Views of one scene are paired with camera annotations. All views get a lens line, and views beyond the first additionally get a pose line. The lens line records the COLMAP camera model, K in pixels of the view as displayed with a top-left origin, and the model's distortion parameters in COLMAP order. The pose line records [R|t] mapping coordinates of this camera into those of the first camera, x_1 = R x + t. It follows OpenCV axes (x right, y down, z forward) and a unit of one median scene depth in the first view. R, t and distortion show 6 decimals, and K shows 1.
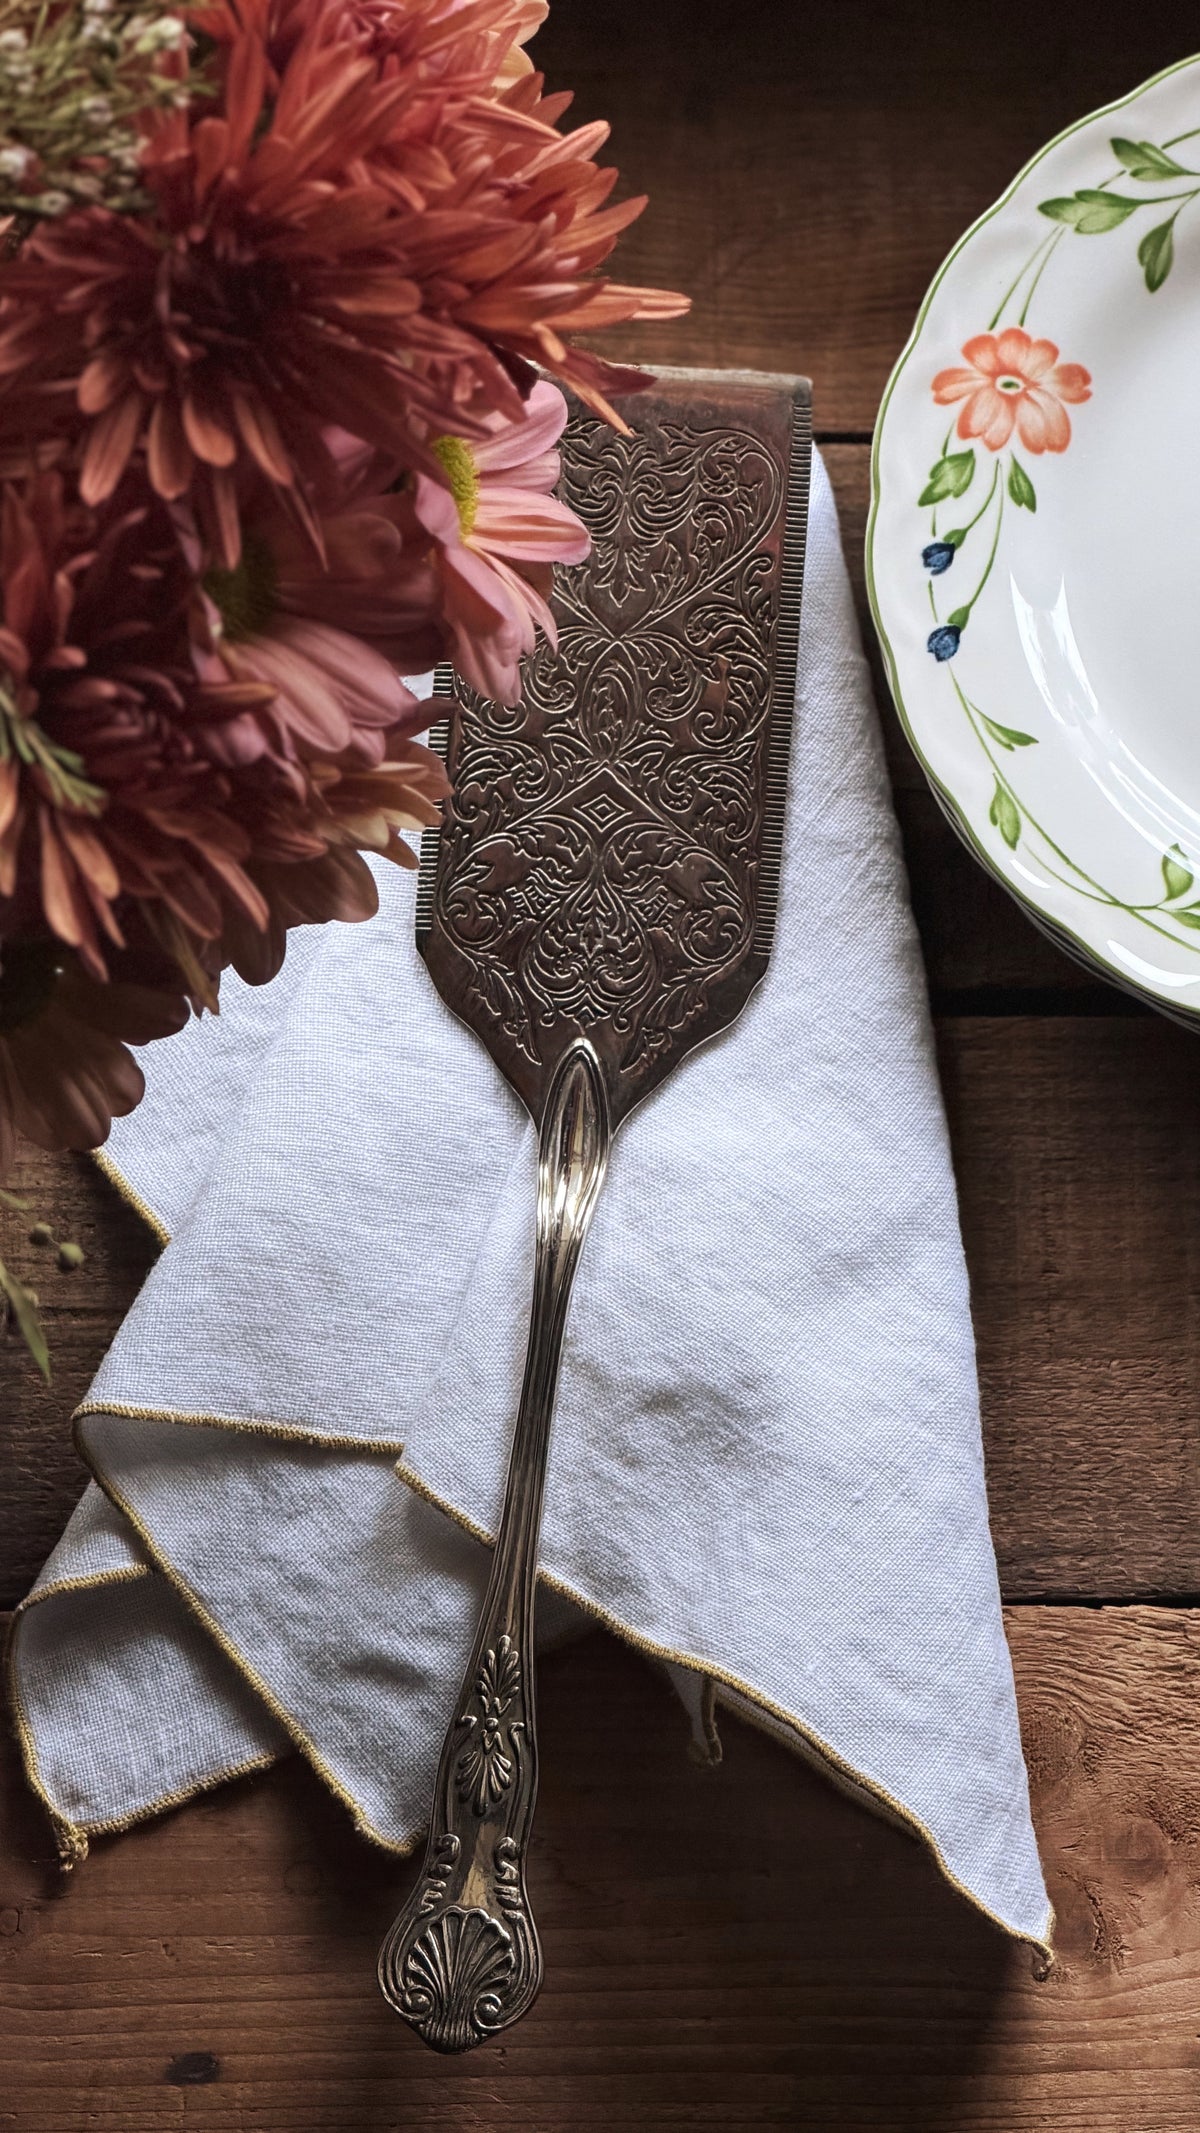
lens RADIAL K [[6545.7, 0, 600.7], [0, 6545.7, 1073.4], [0, 0, 1]] dist [0.164163, 0.000000]
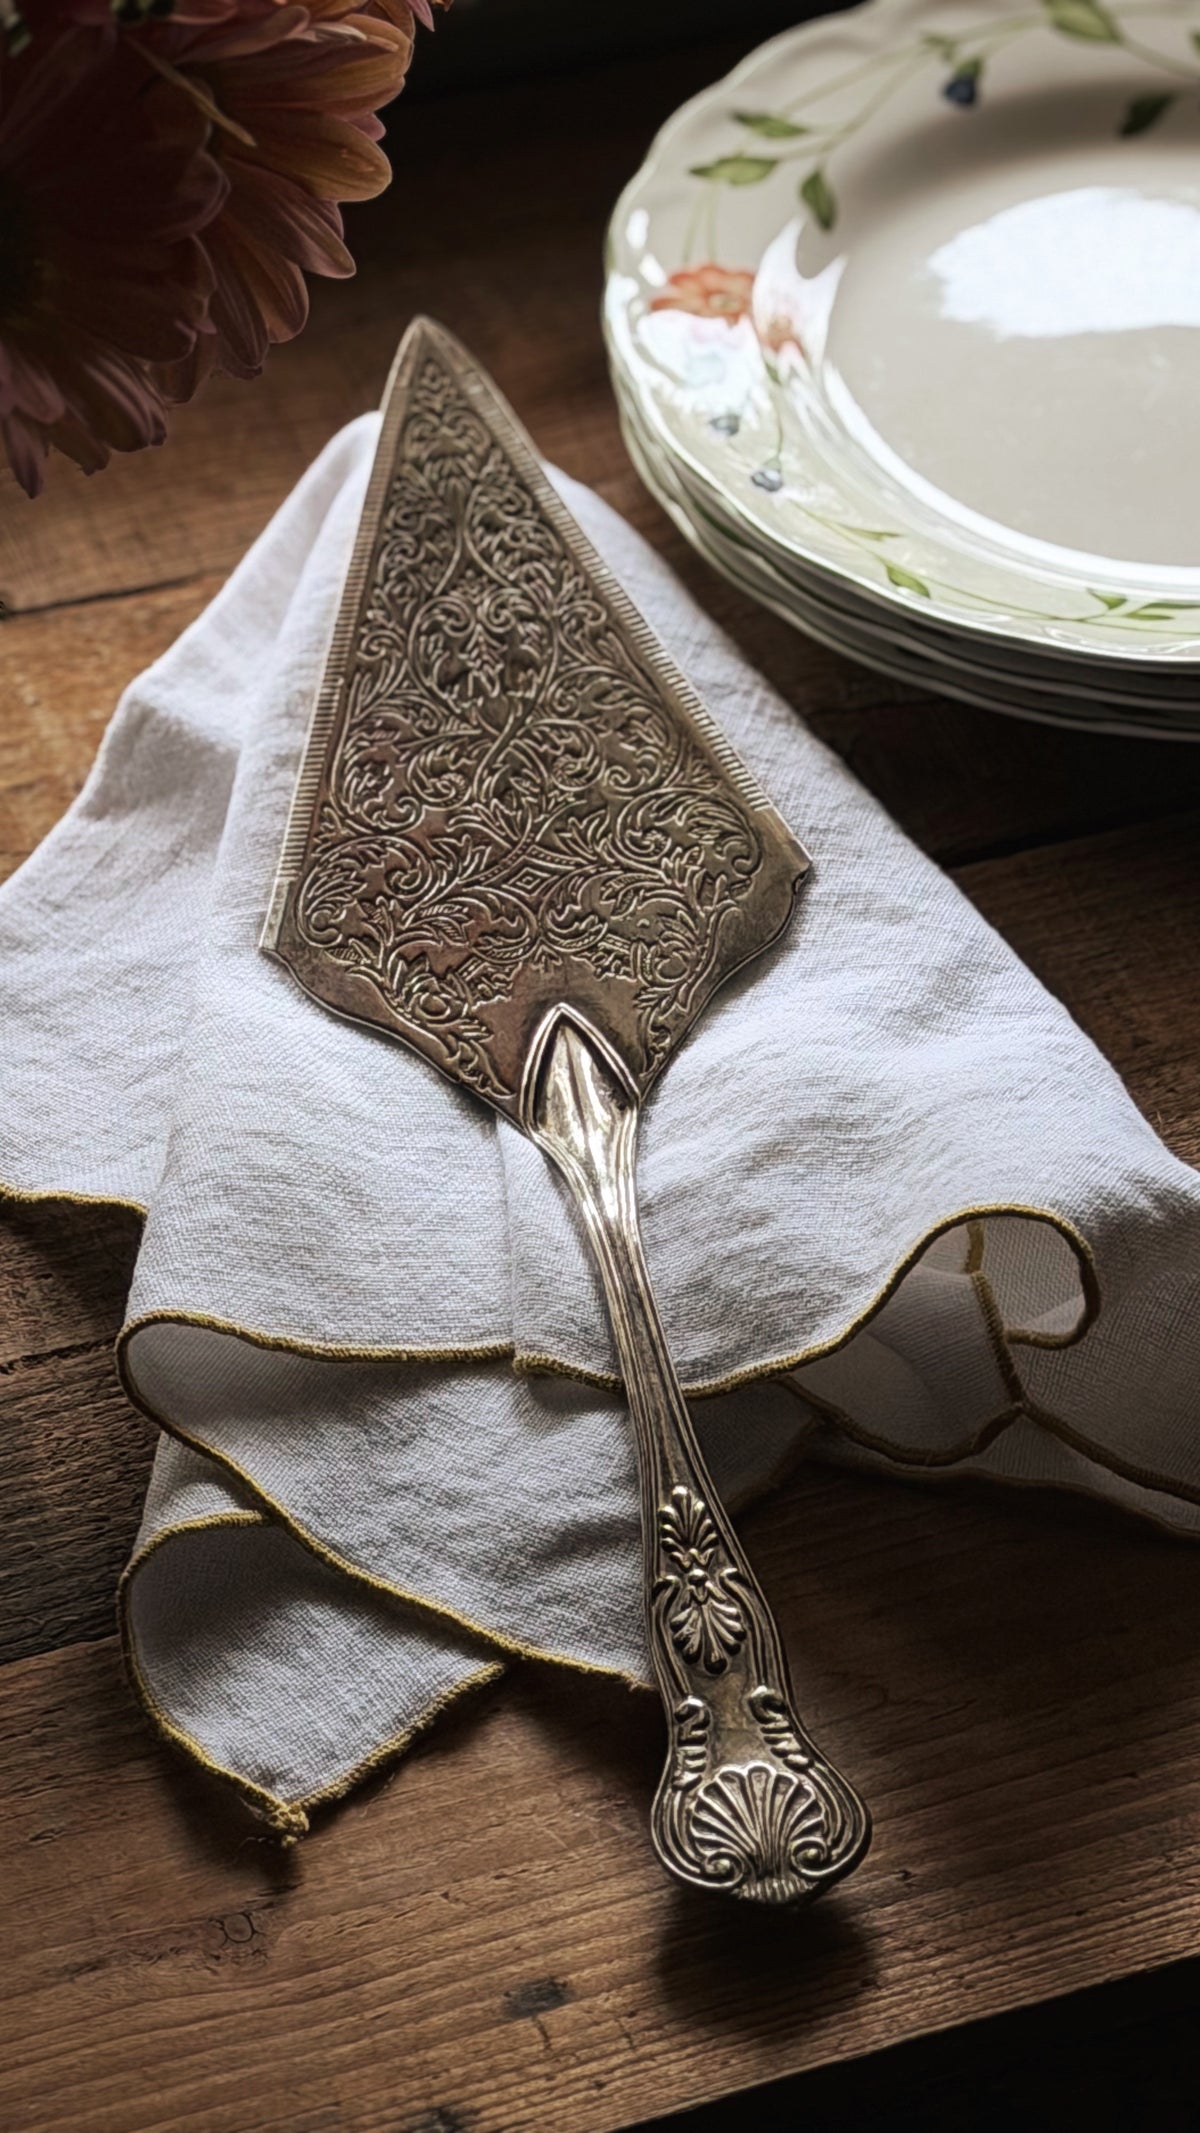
lens RADIAL K [[6545.7, 0, 604.9], [0, 6545.7, 1056.8], [0, 0, 1]] dist [0.164163, 0.000000]
pose [[0.932927, -0.230520, 0.276602, -0.236444], [0.347407, 0.778183, -0.523202, 0.460694], [-0.094638, 0.584202, 0.806071, 0.326705]]
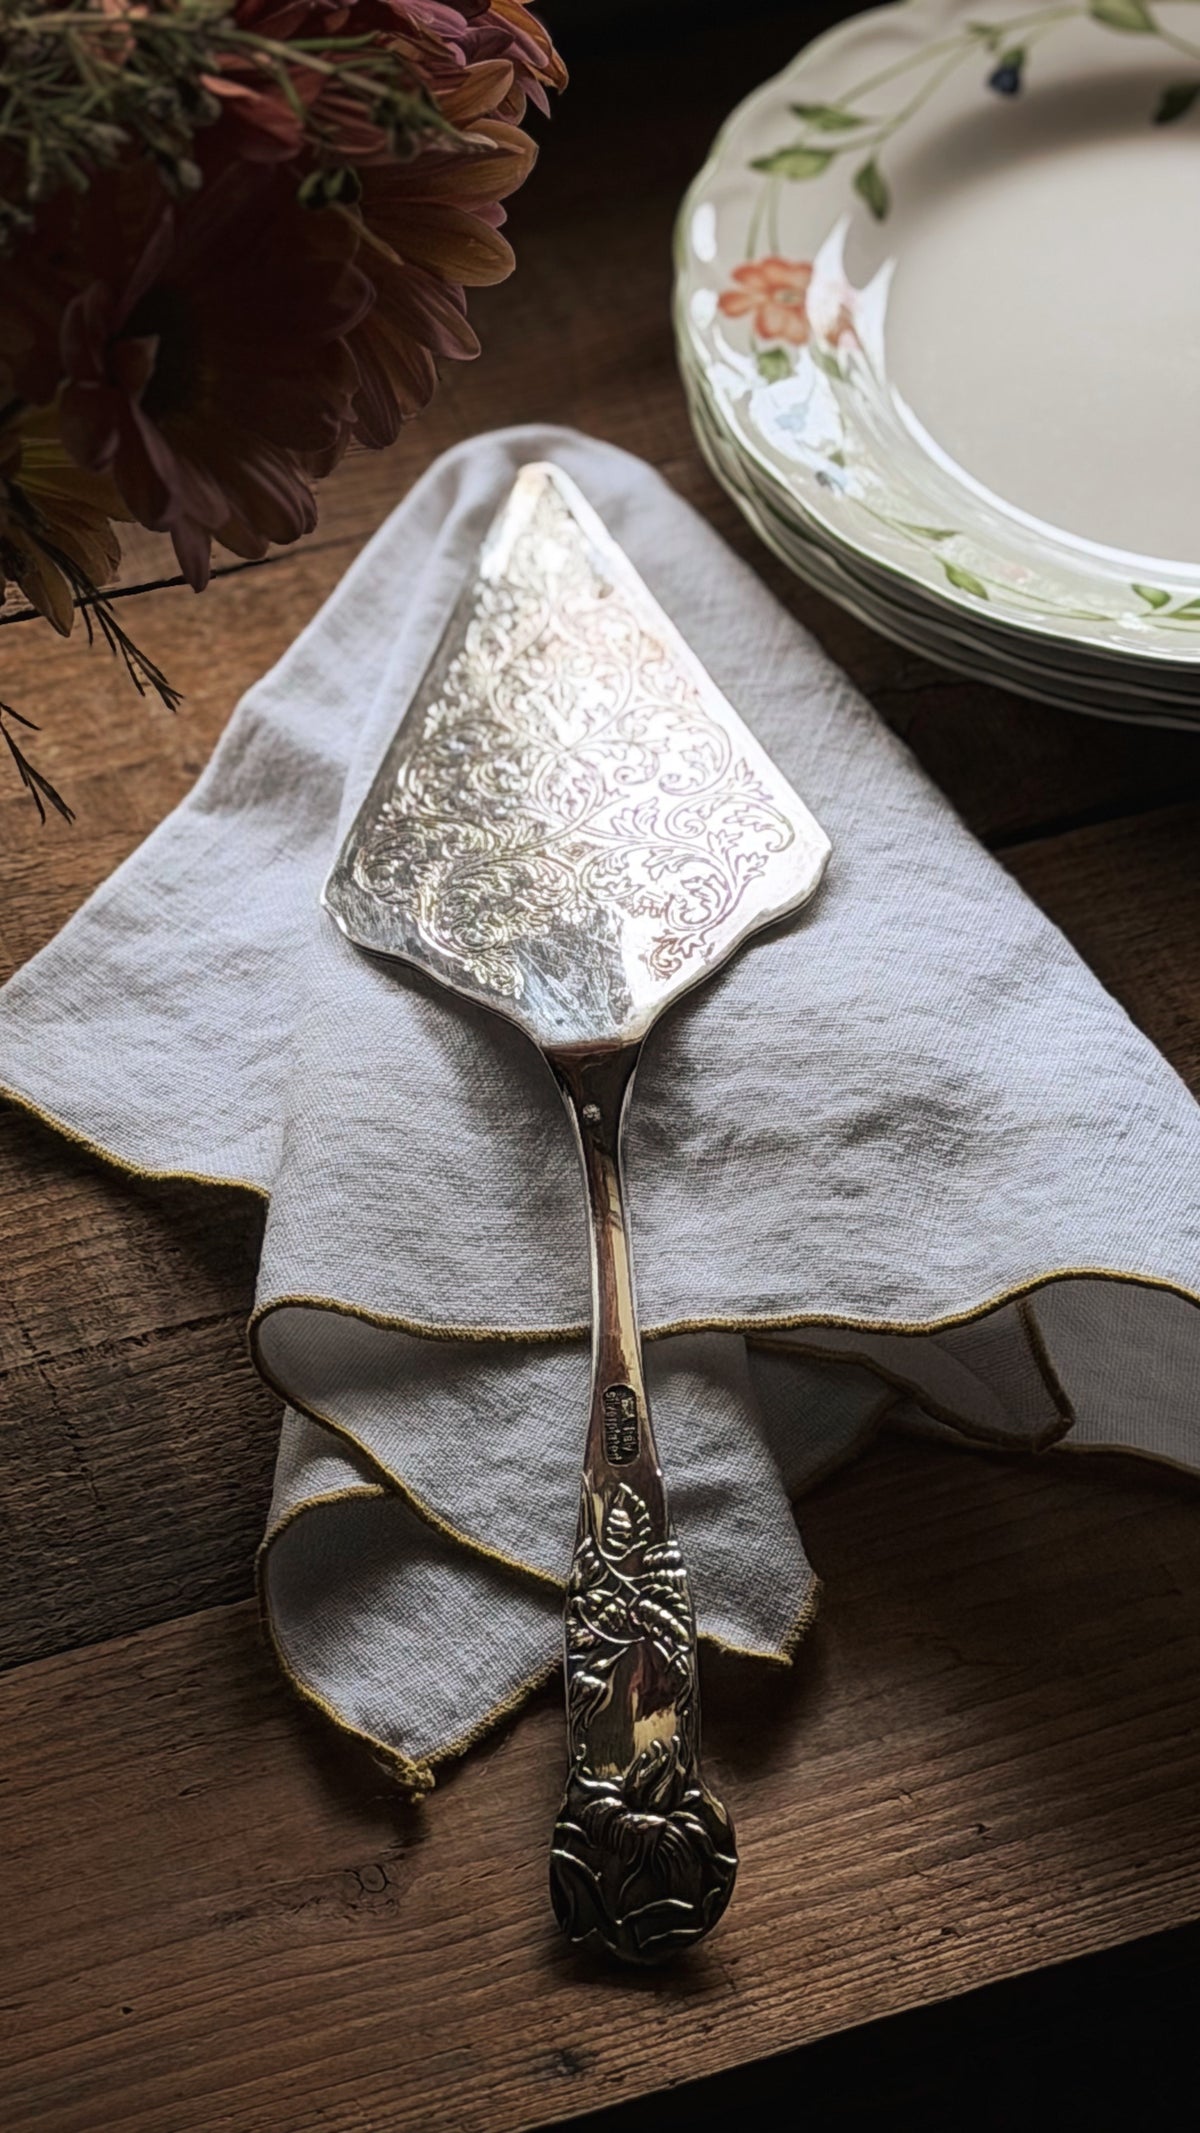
lens RADIAL K [[6545.7, 0, 595.9], [0, 6545.7, 1076.6], [0, 0, 1]] dist [0.164163, 0.000000]
pose [[0.929170, -0.245478, 0.276375, -0.267242], [0.352918, 0.811518, -0.465712, 0.441405], [-0.109962, 0.530263, 0.840672, 0.247367]]
